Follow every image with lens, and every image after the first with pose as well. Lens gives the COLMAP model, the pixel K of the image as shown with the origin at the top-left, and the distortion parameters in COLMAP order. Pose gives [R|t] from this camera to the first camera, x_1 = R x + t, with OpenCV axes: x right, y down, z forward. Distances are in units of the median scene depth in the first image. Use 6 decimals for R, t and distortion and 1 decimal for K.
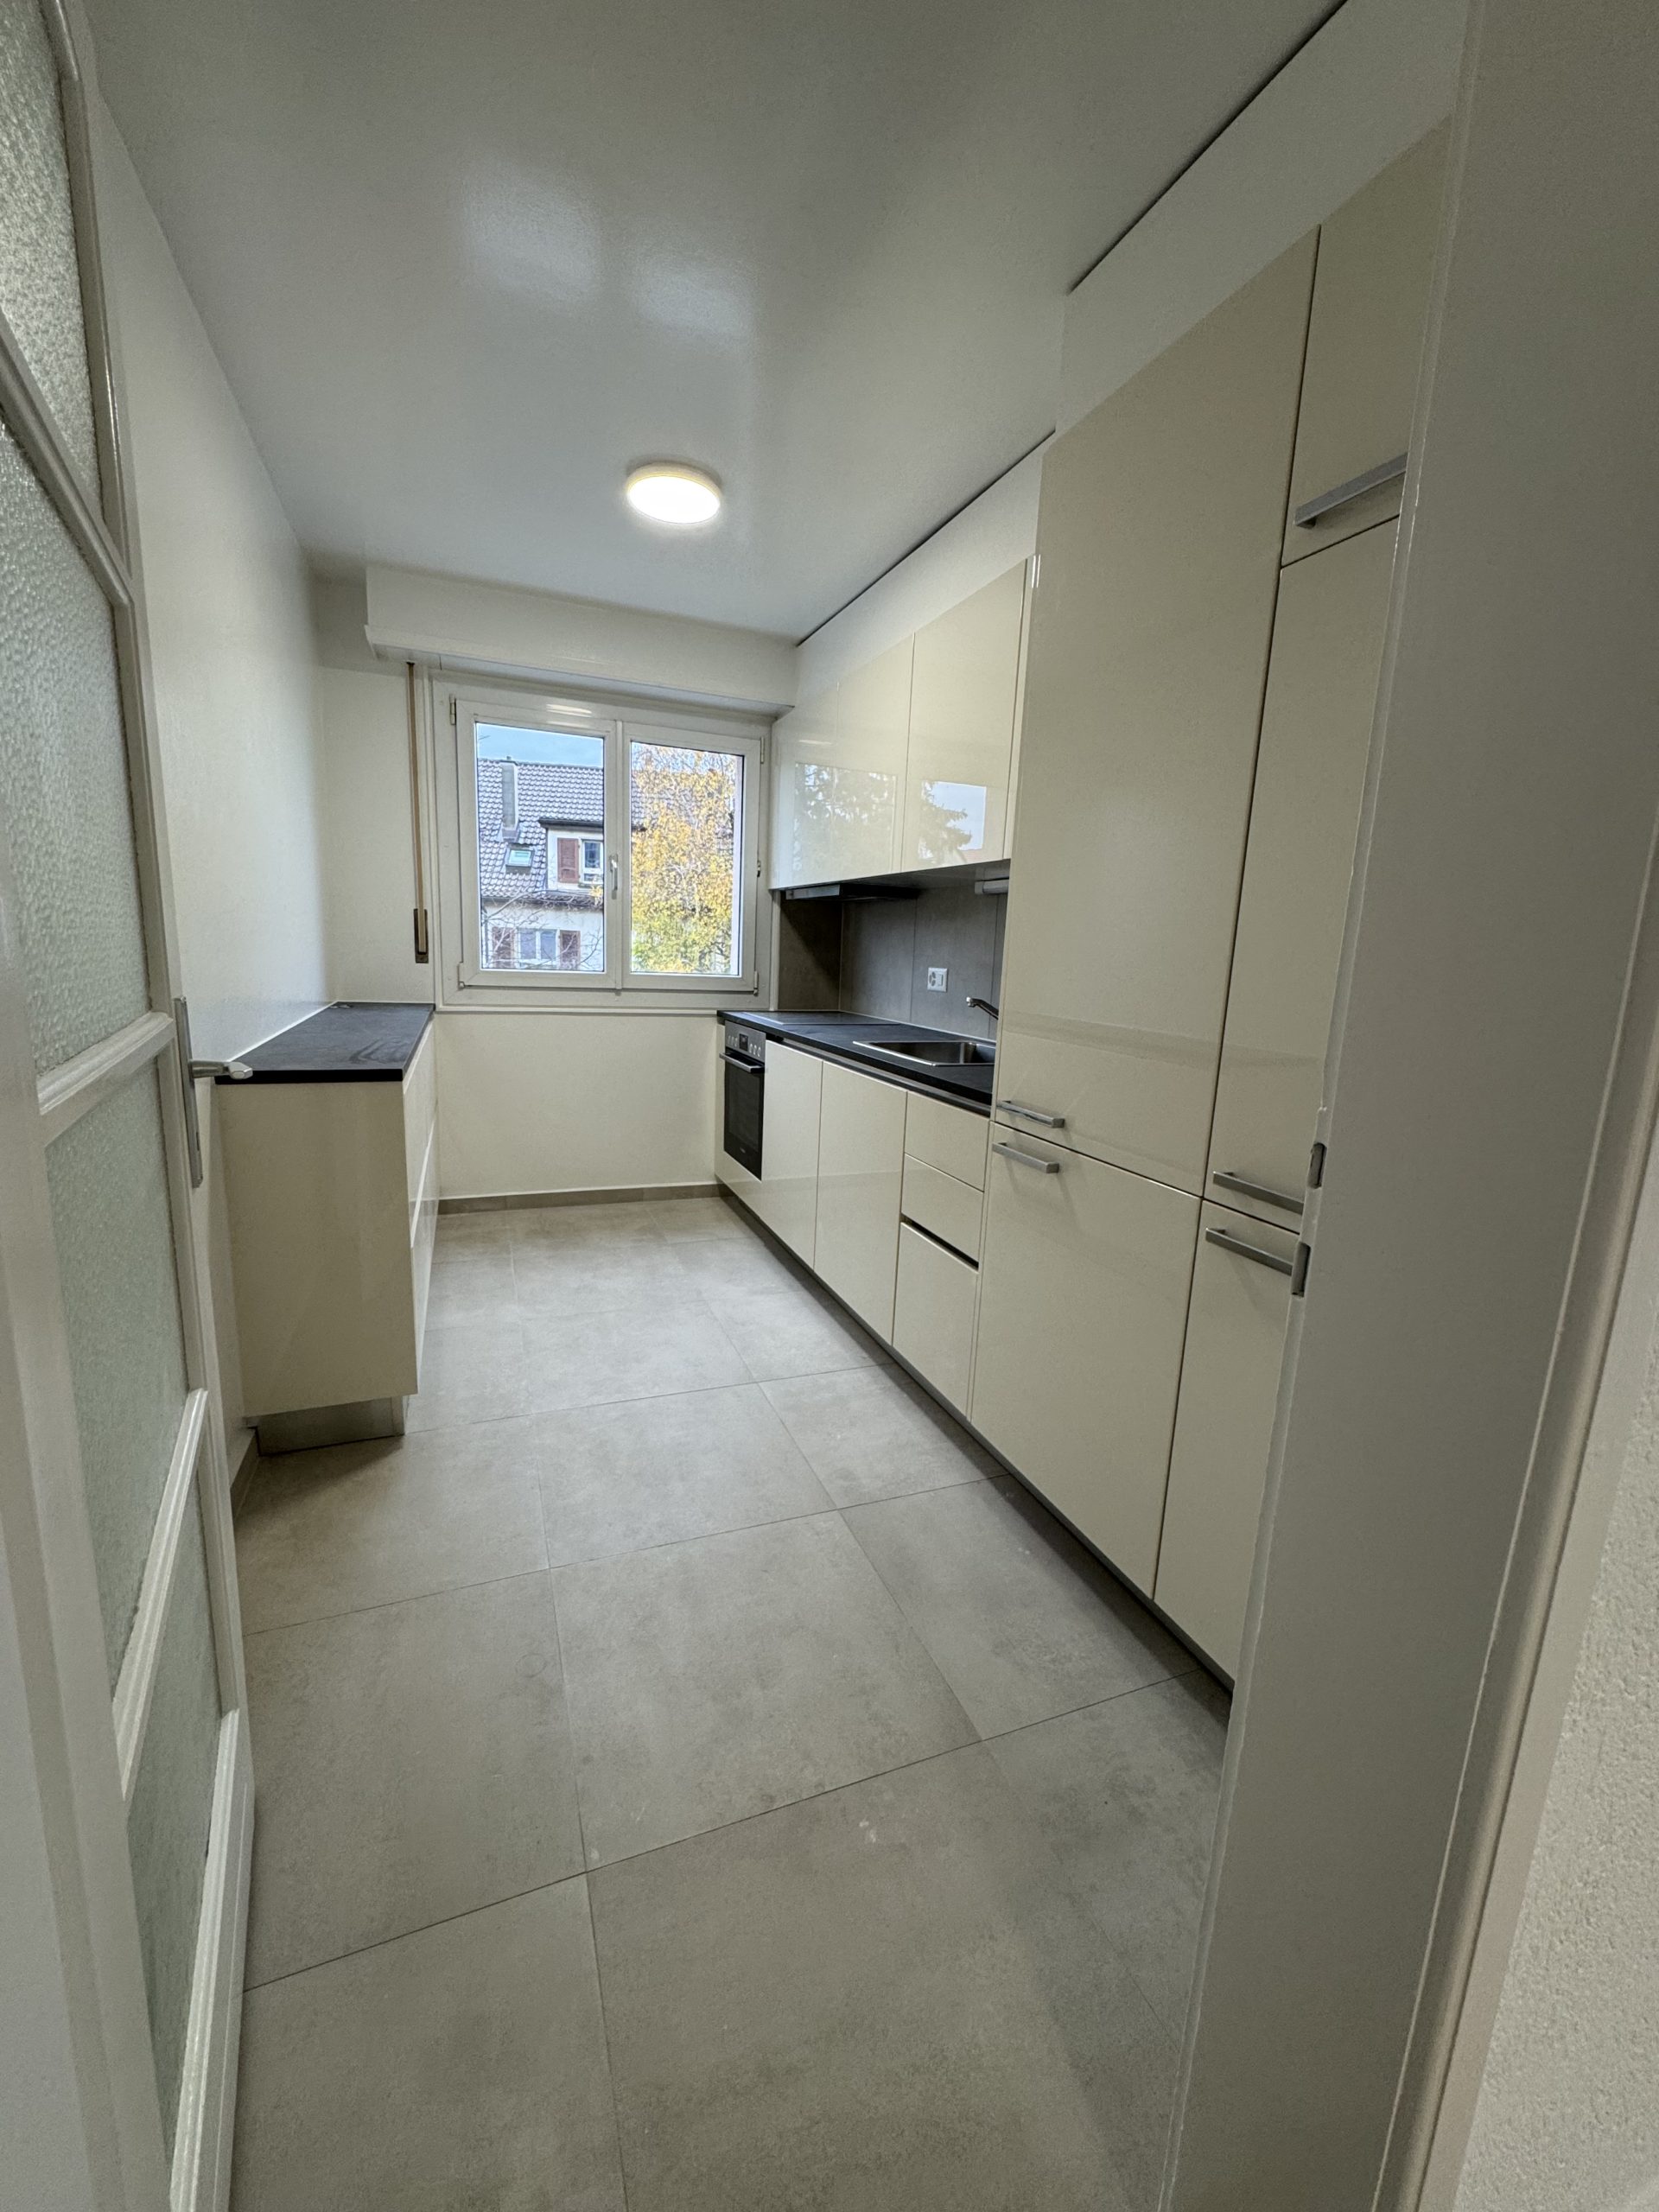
lens RADIAL K [[879.9, 0, 827.6], [0, 879.9, 1105.1], [0, 0, 1]] dist [-0.003136, 0.000594]
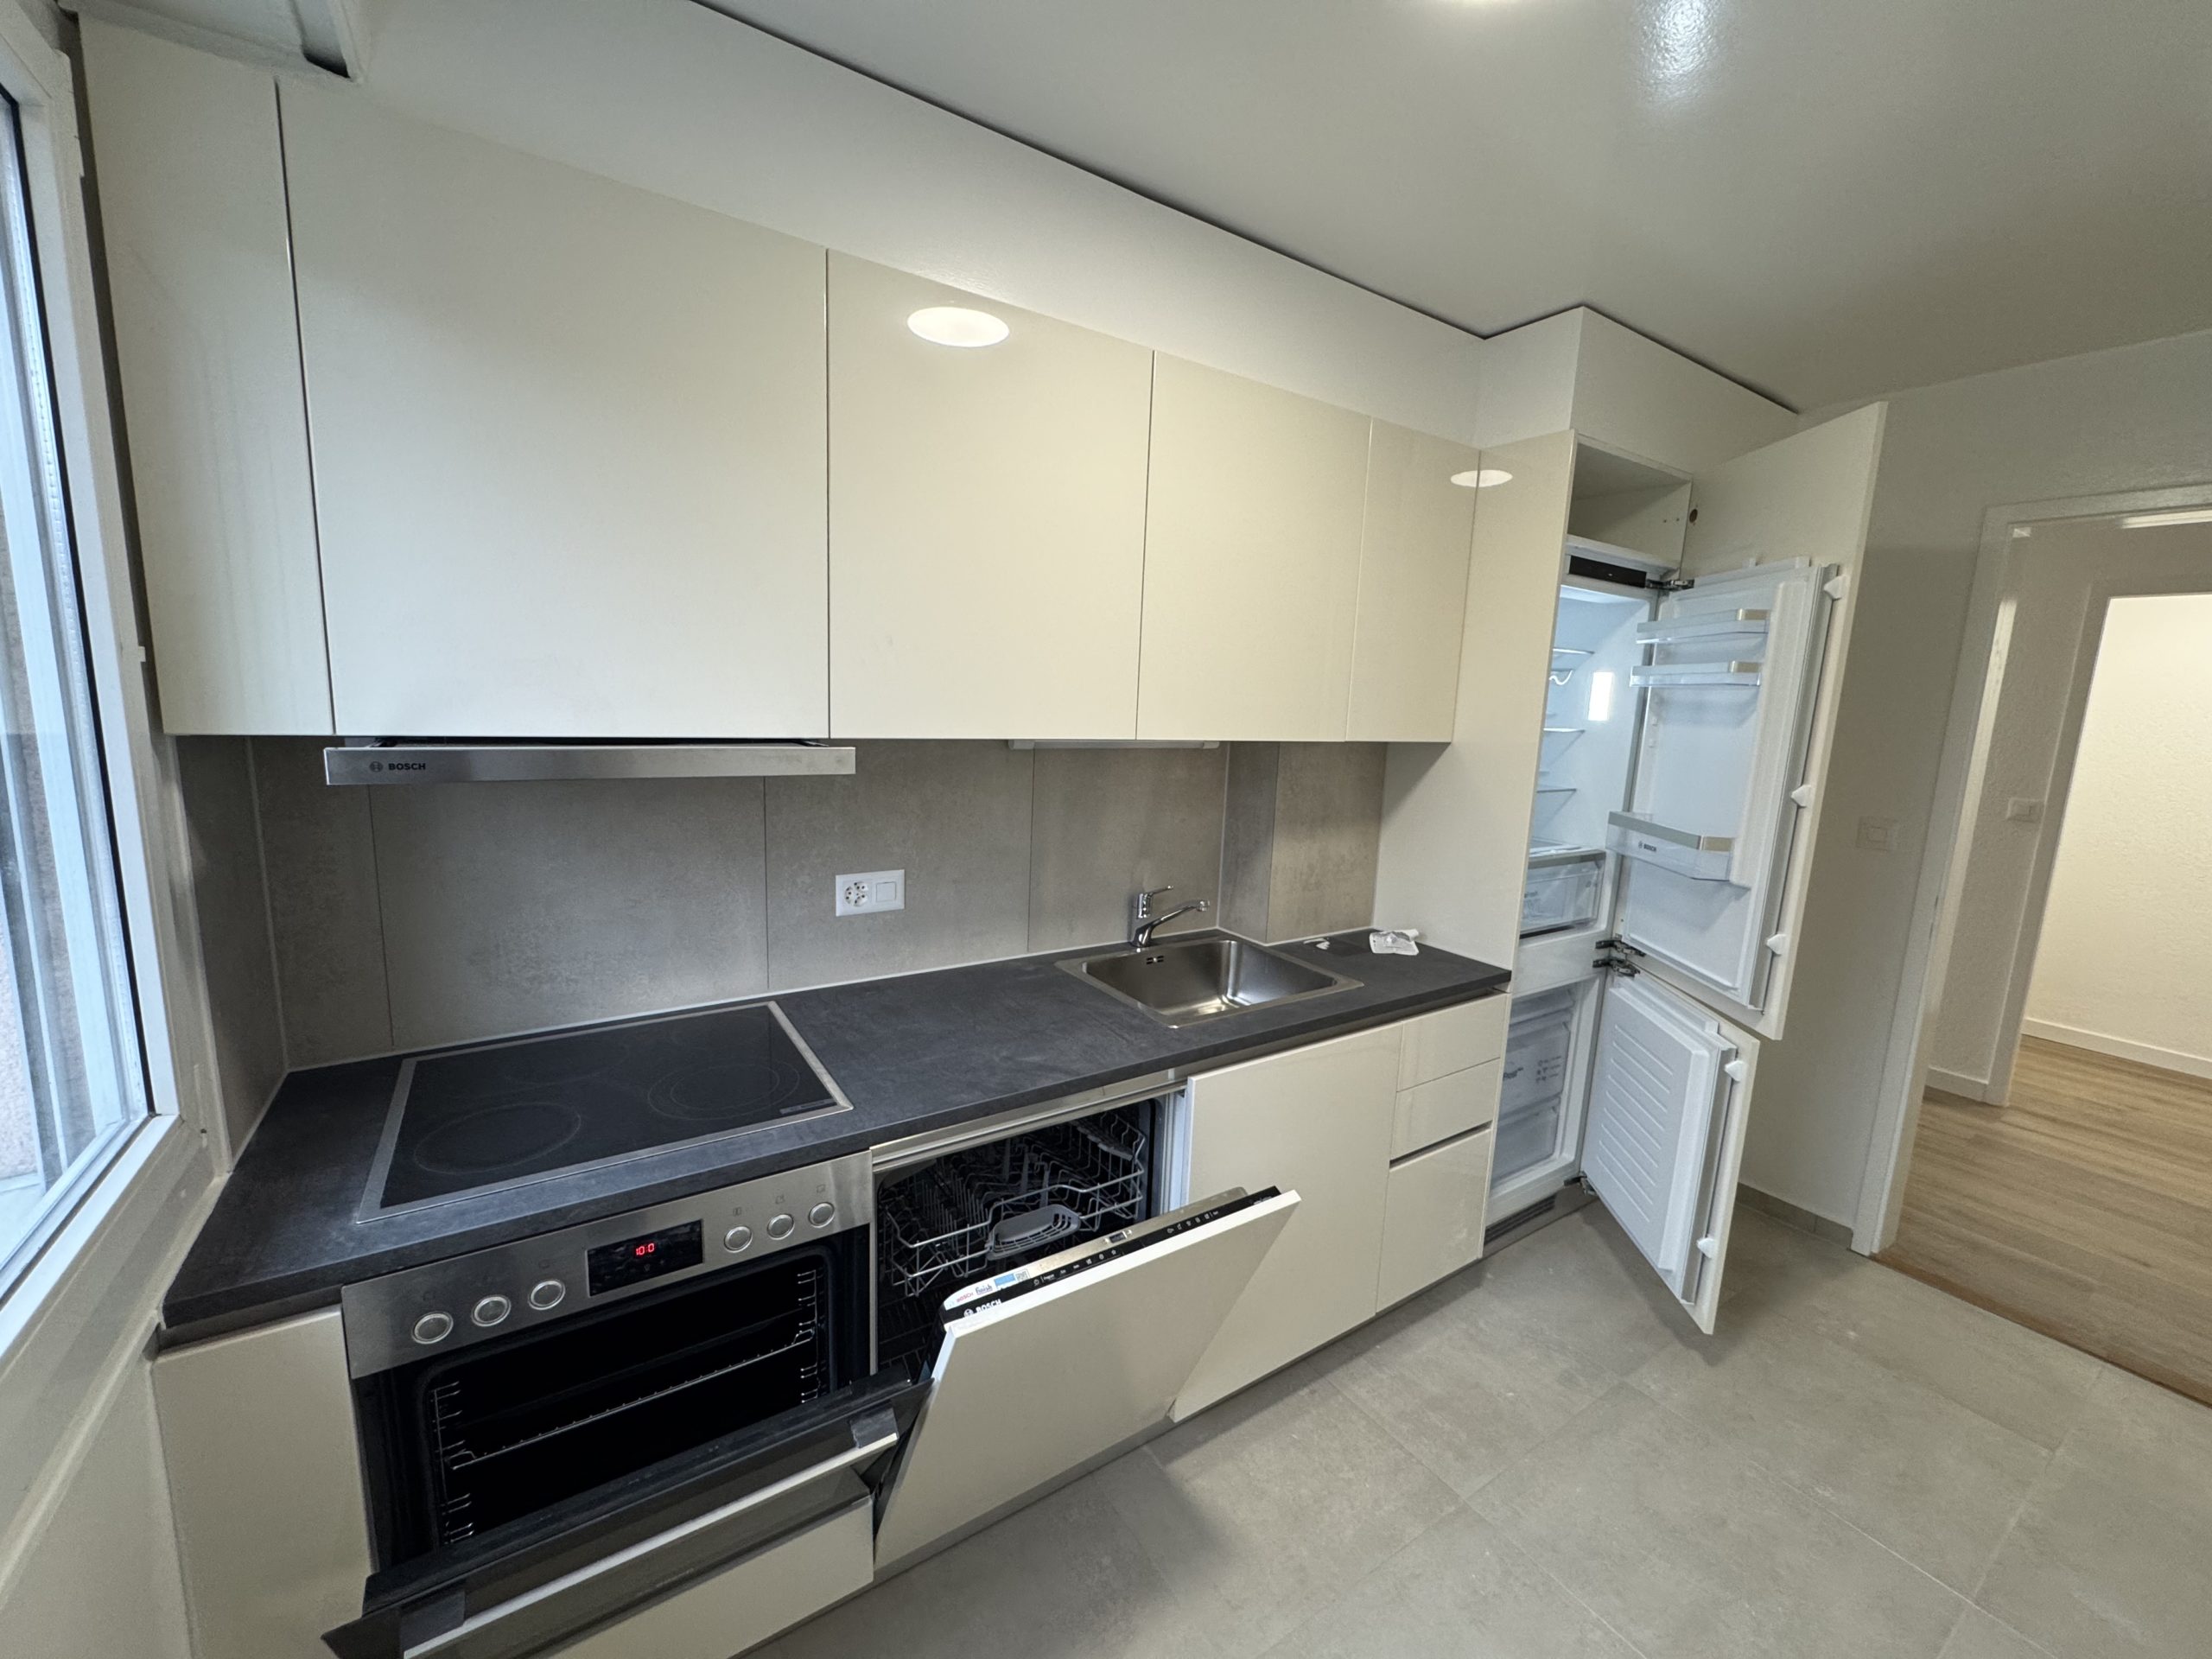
lens RADIAL K [[879.9, 0, 1100.8], [0, 879.9, 832.5], [0, 0, 1]] dist [-0.003136, 0.000594]
pose [[-0.192535, -0.216118, 0.957196, -0.574309], [0.123281, 0.962390, 0.242088, -0.402895], [-0.973515, 0.164614, -0.158651, 1.287359]]
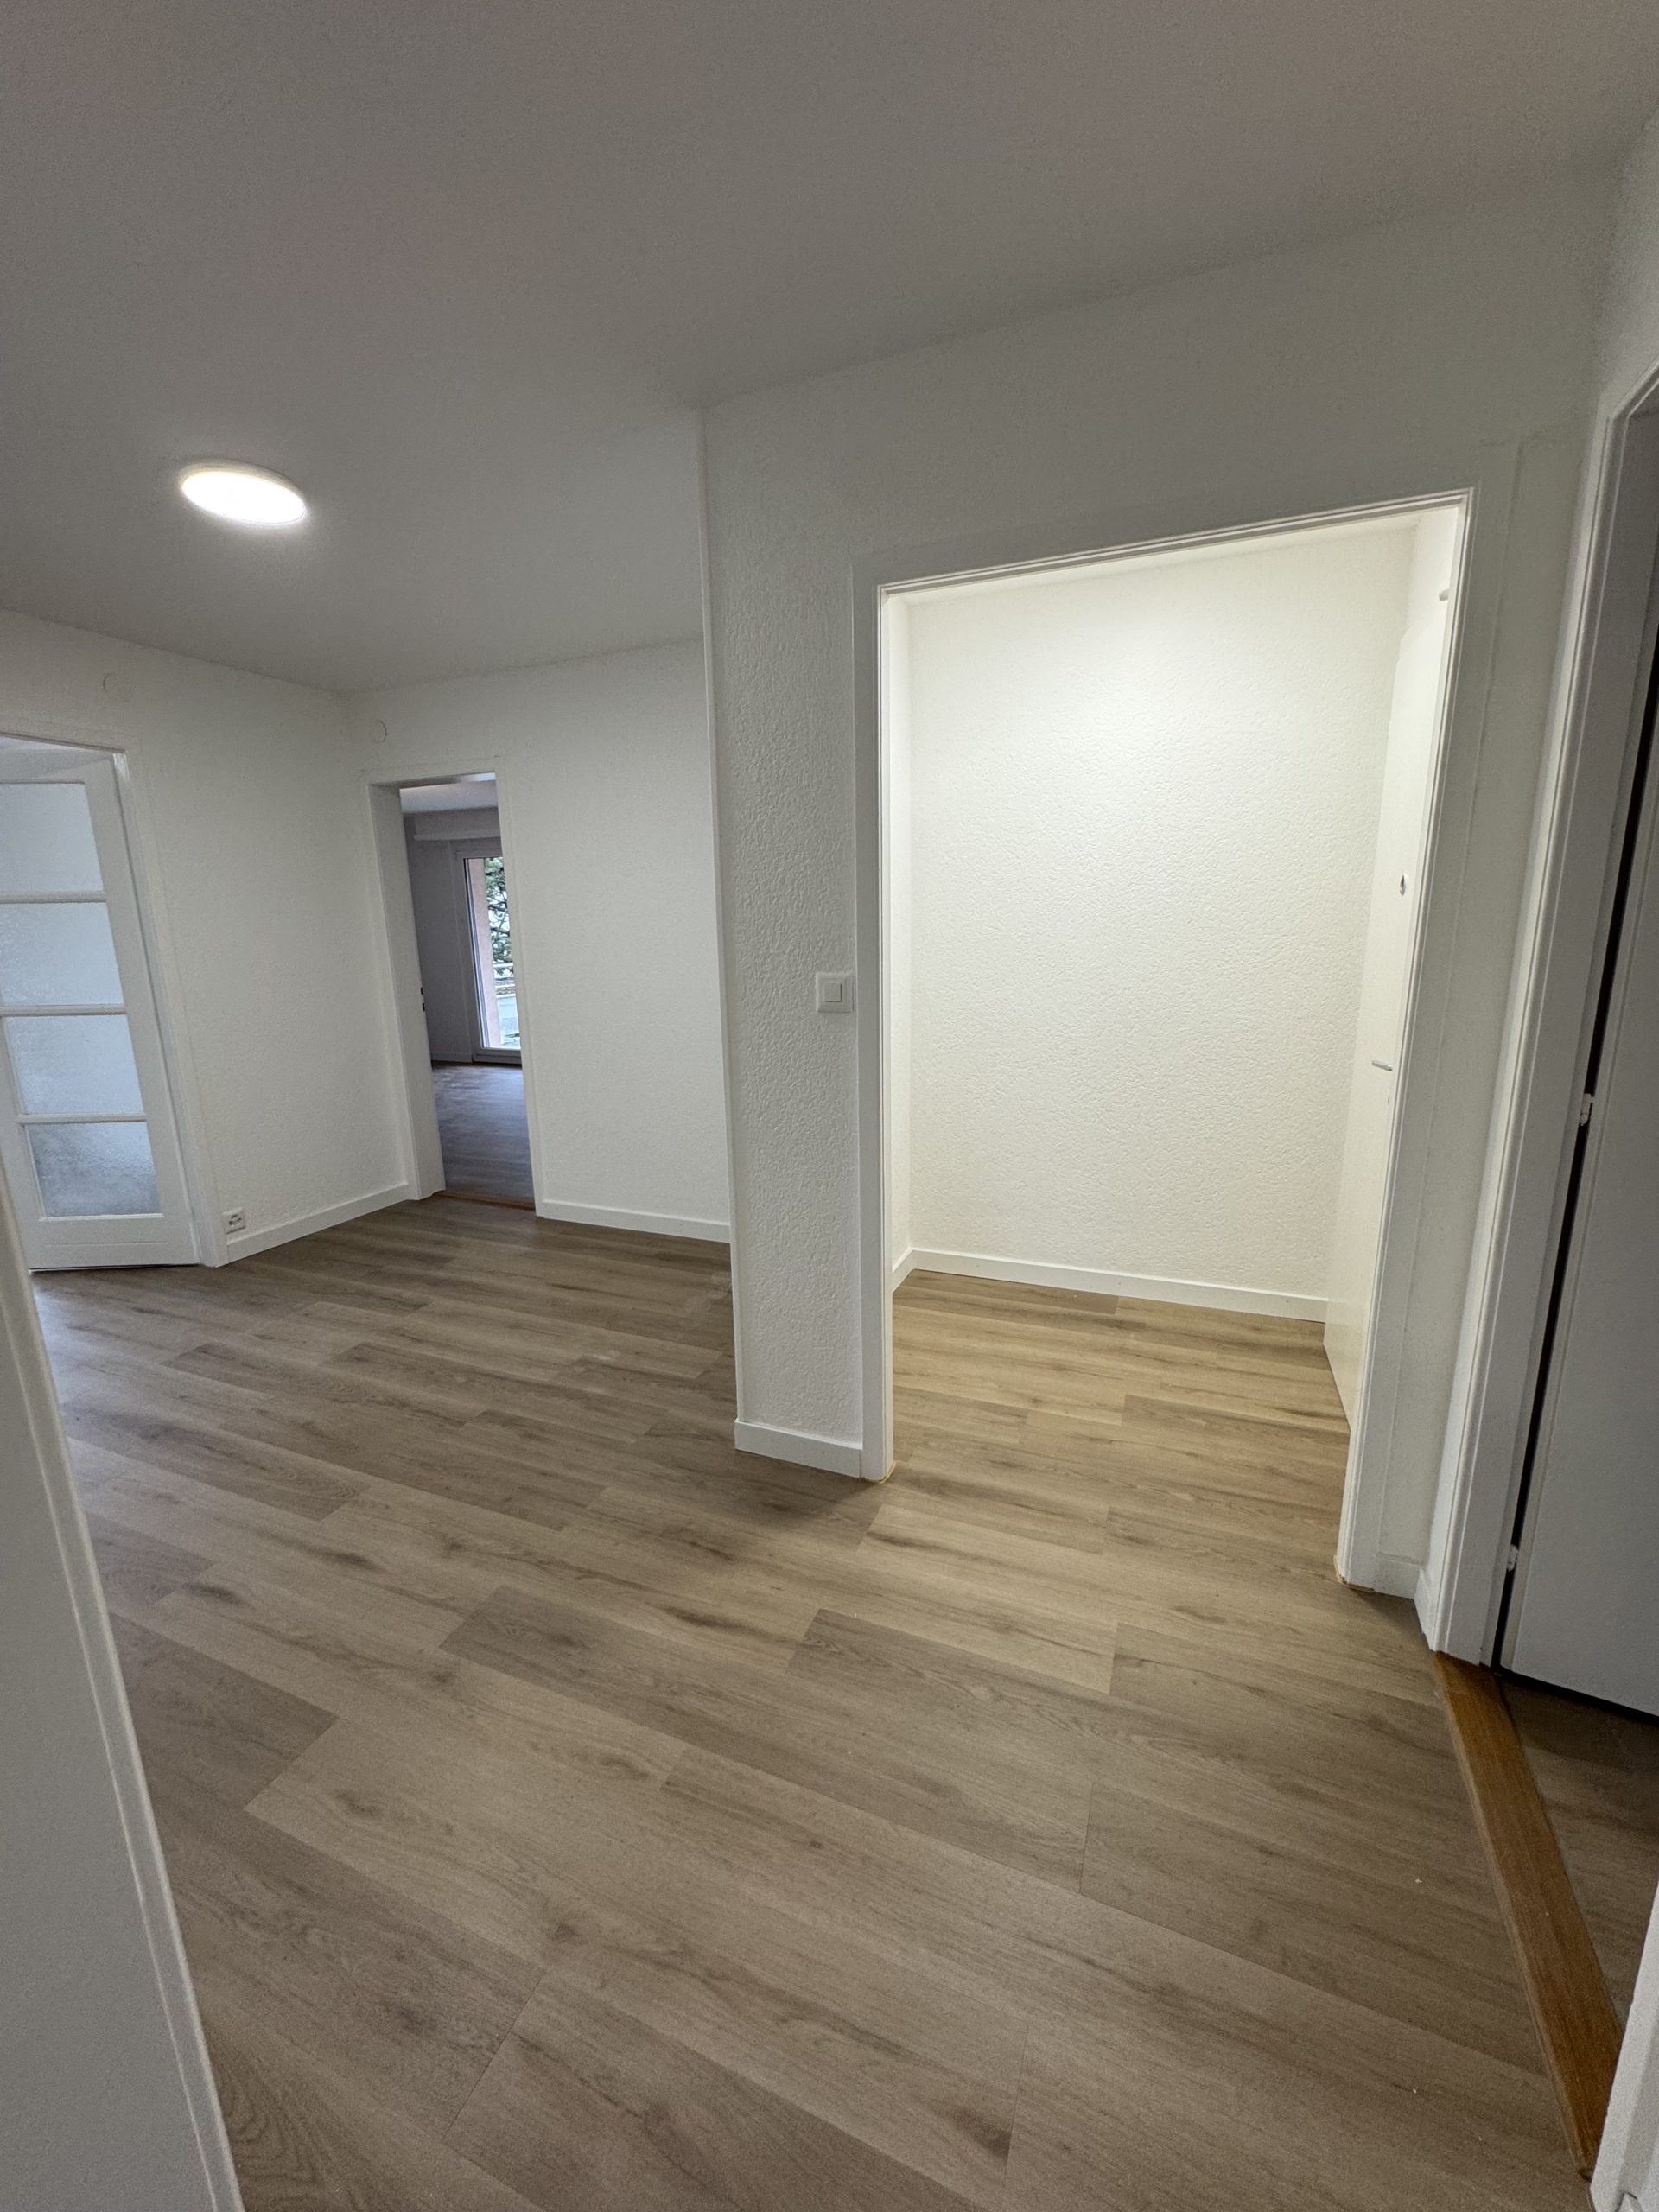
lens RADIAL K [[879.9, 0, 828.3], [0, 879.9, 1102.7], [0, 0, 1]] dist [-0.003136, 0.000594]
pose [[-0.716802, -0.172187, 0.675682, -0.071225], [0.111890, 0.928069, 0.355203, -0.109700], [-0.688241, 0.330212, -0.645975, 0.174683]]
